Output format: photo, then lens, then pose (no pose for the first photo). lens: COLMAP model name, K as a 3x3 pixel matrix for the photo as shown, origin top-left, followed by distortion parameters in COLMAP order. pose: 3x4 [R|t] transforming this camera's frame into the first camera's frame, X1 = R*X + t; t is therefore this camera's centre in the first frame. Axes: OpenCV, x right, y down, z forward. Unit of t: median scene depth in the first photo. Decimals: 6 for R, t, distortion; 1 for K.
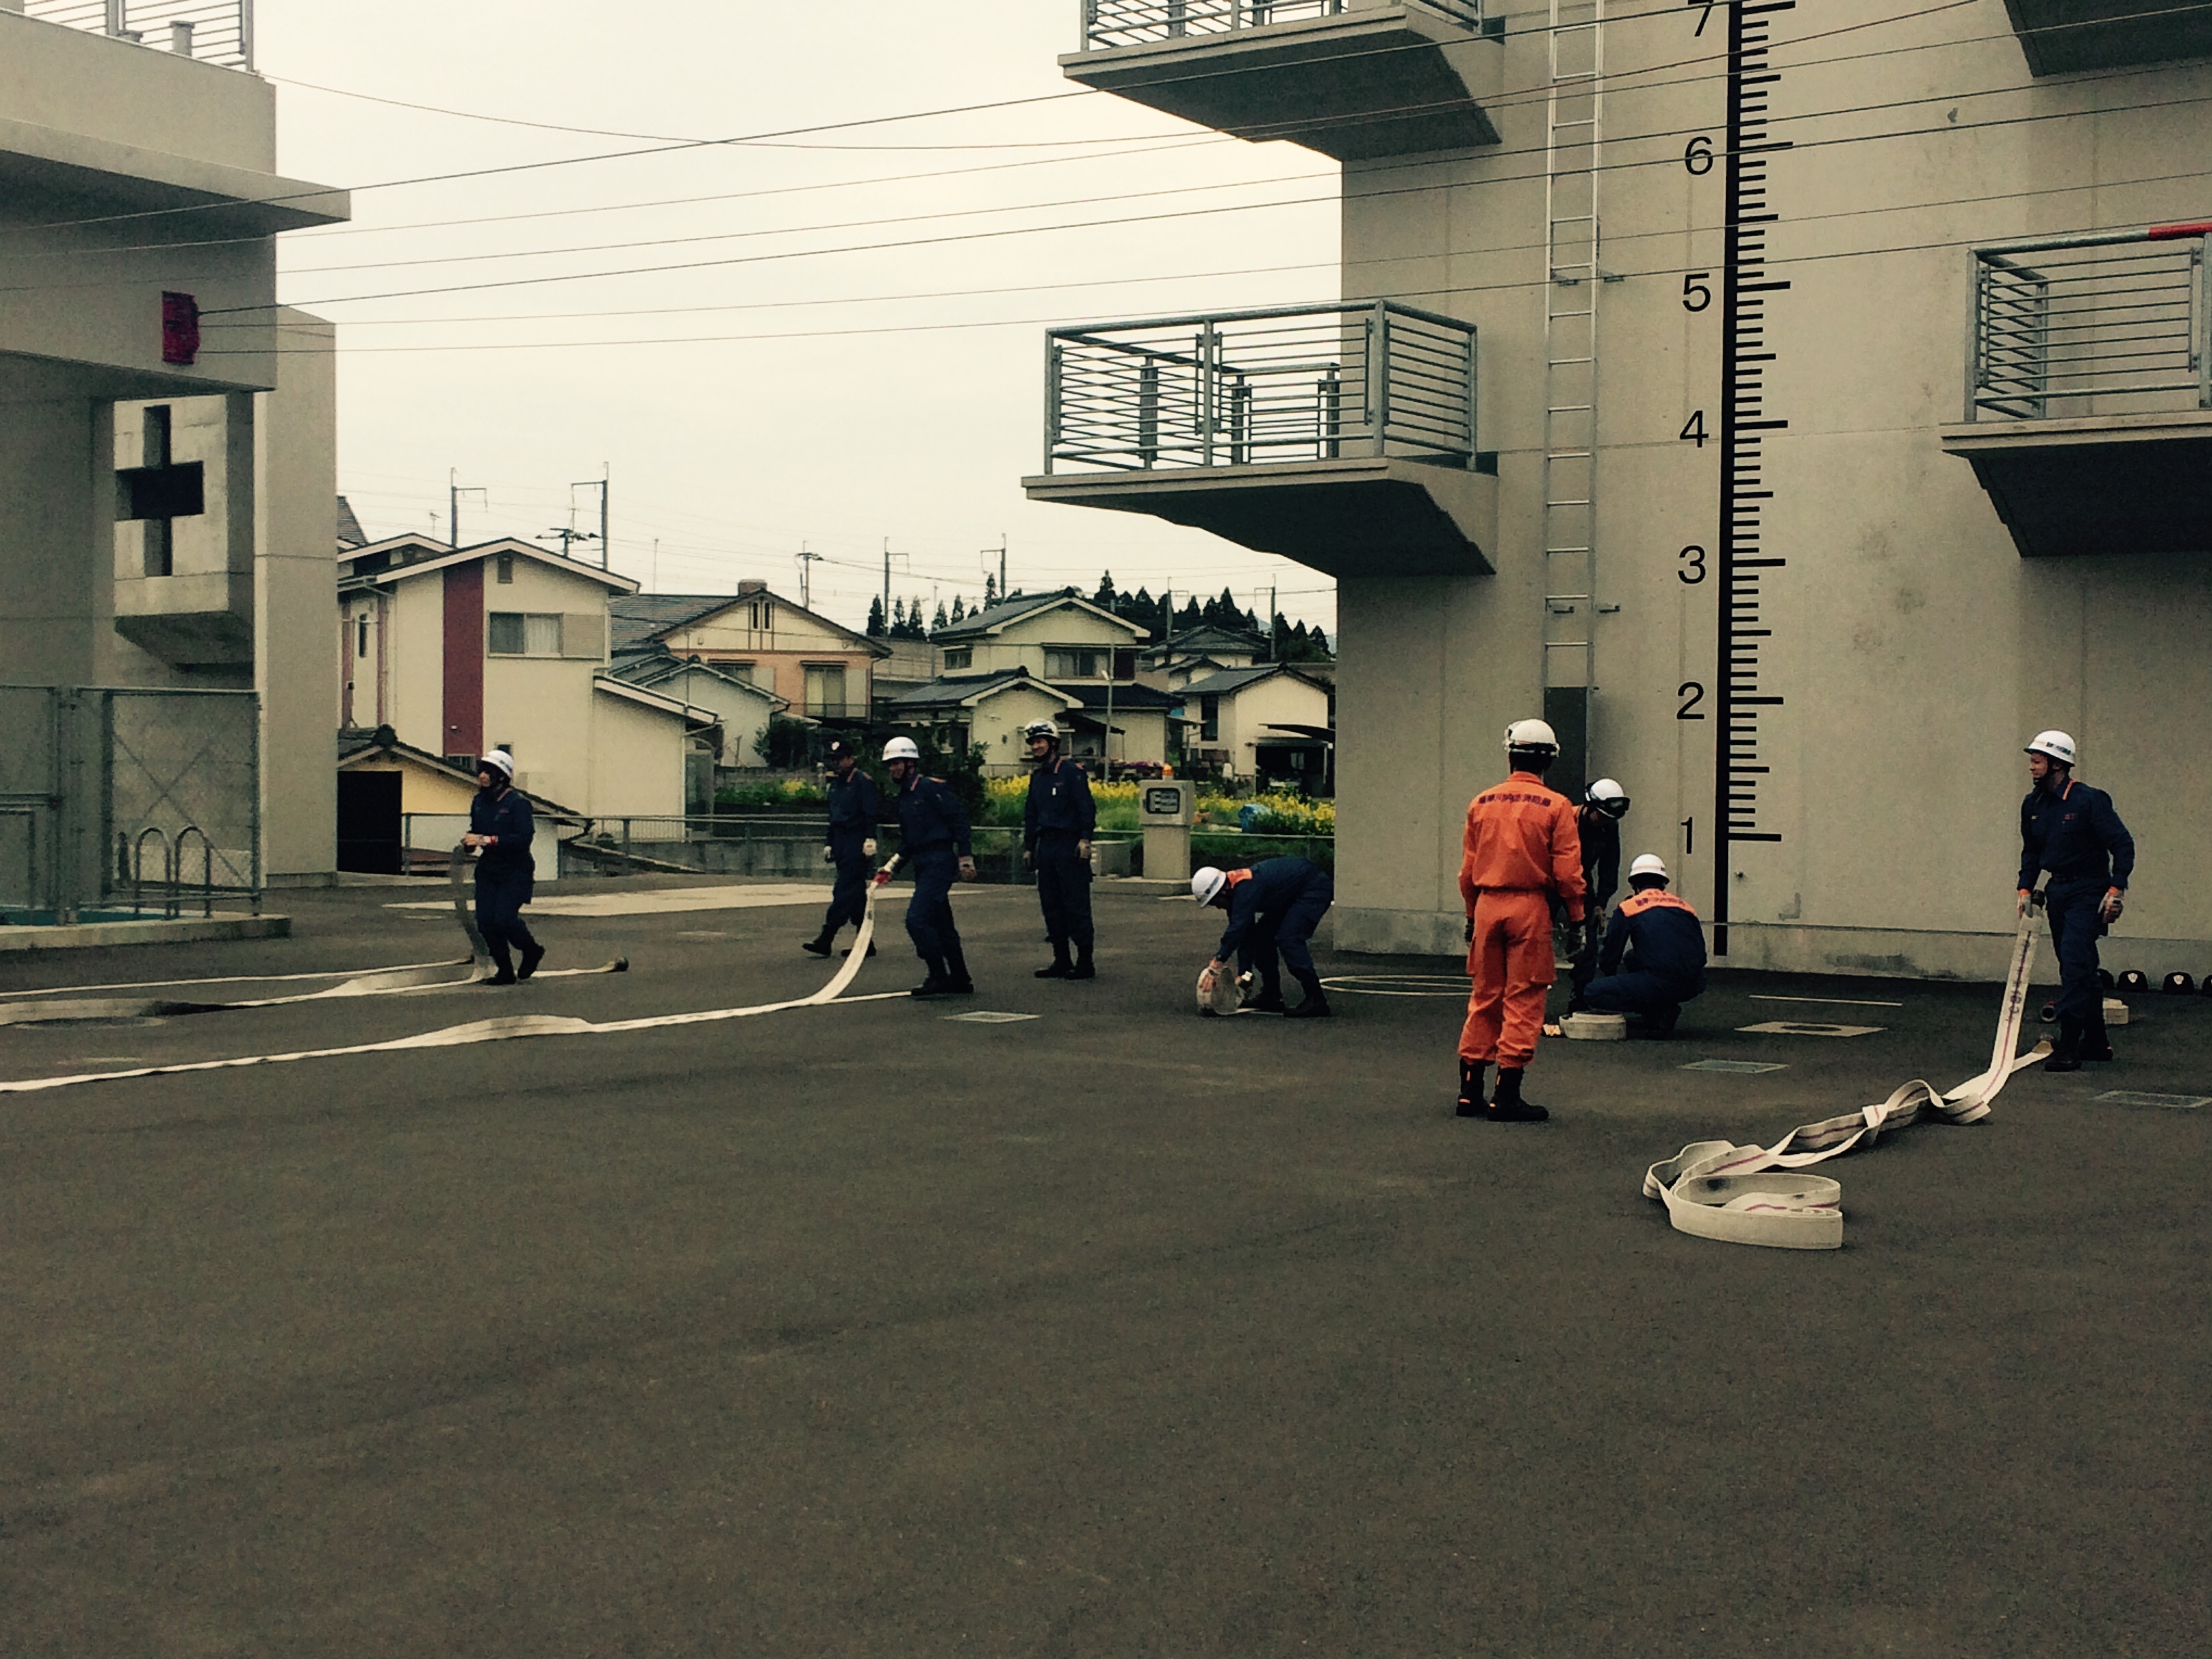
lens RADIAL K [[3095.2, 0, 1109.1], [0, 3095.2, 812.2], [0, 0, 1]] dist [0.053629, 0.000000]
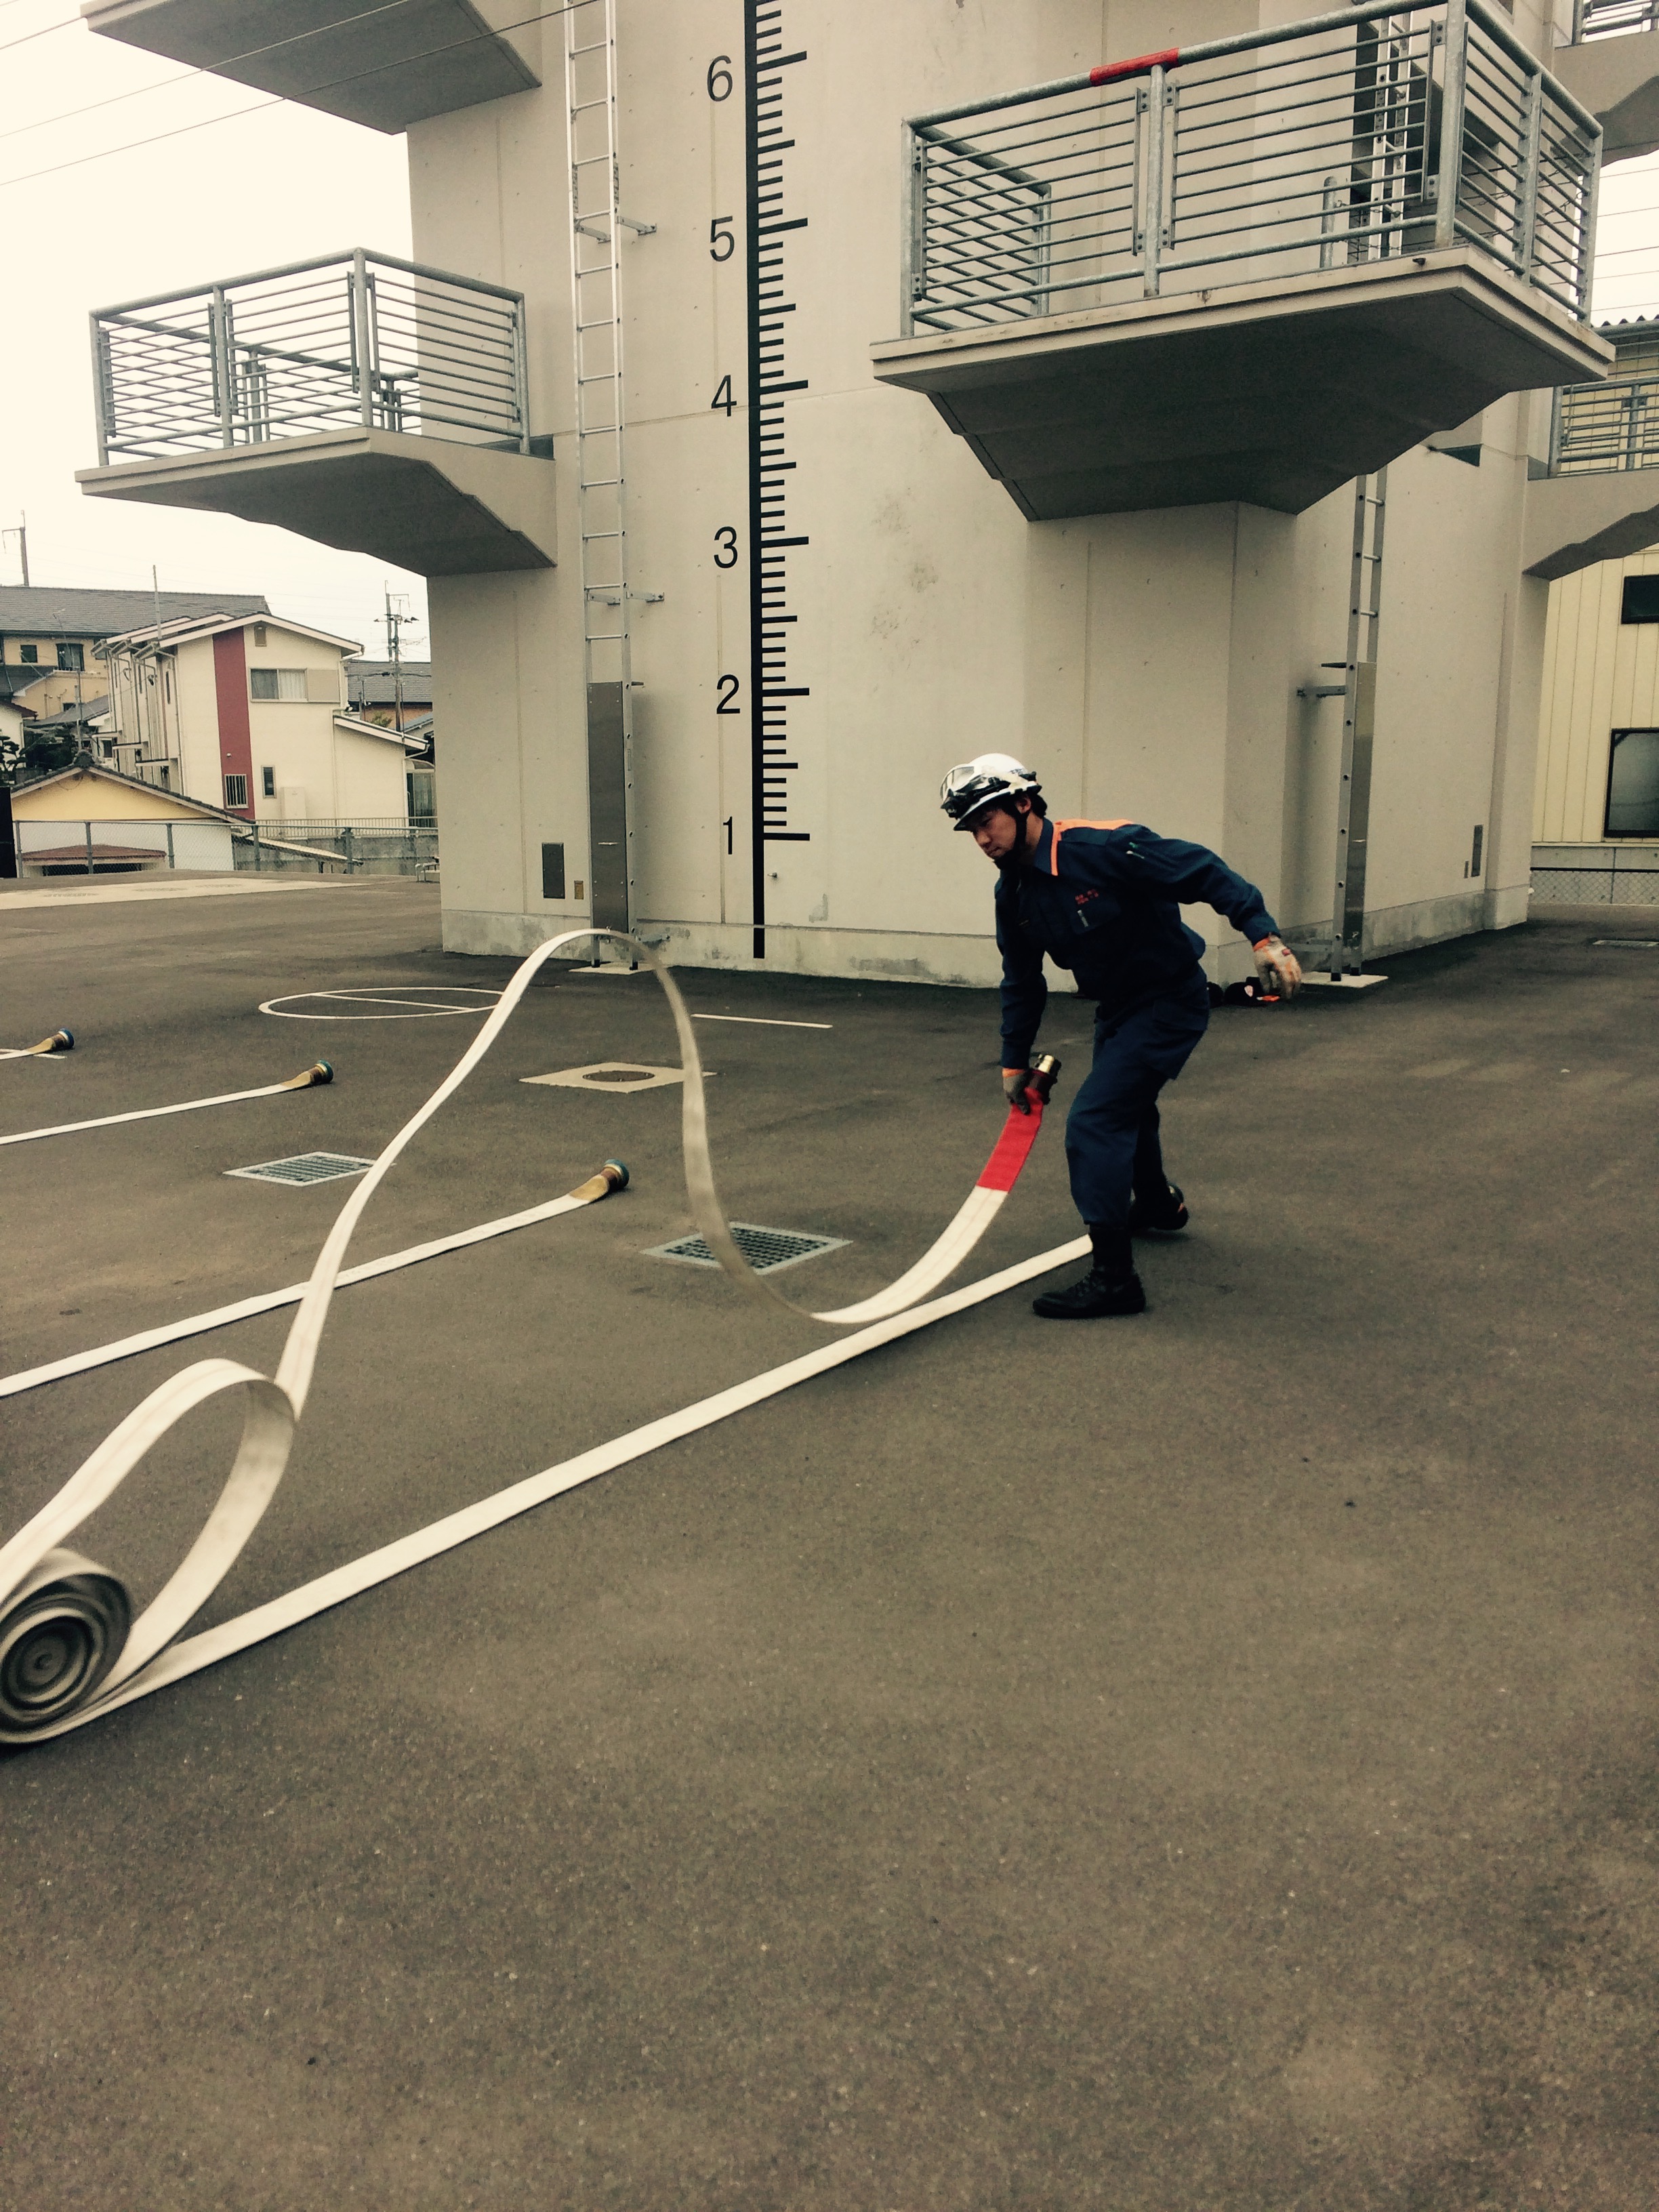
lens RADIAL K [[1867.7, 0, 814.4], [0, 1867.7, 1128.9], [0, 0, 1]] dist [0.056482, -0.059673]
pose [[0.997460, -0.001258, -0.071223, 0.256314], [0.013215, 0.985755, 0.167665, 0.000120], [0.069998, -0.168180, 0.983268, 0.404336]]
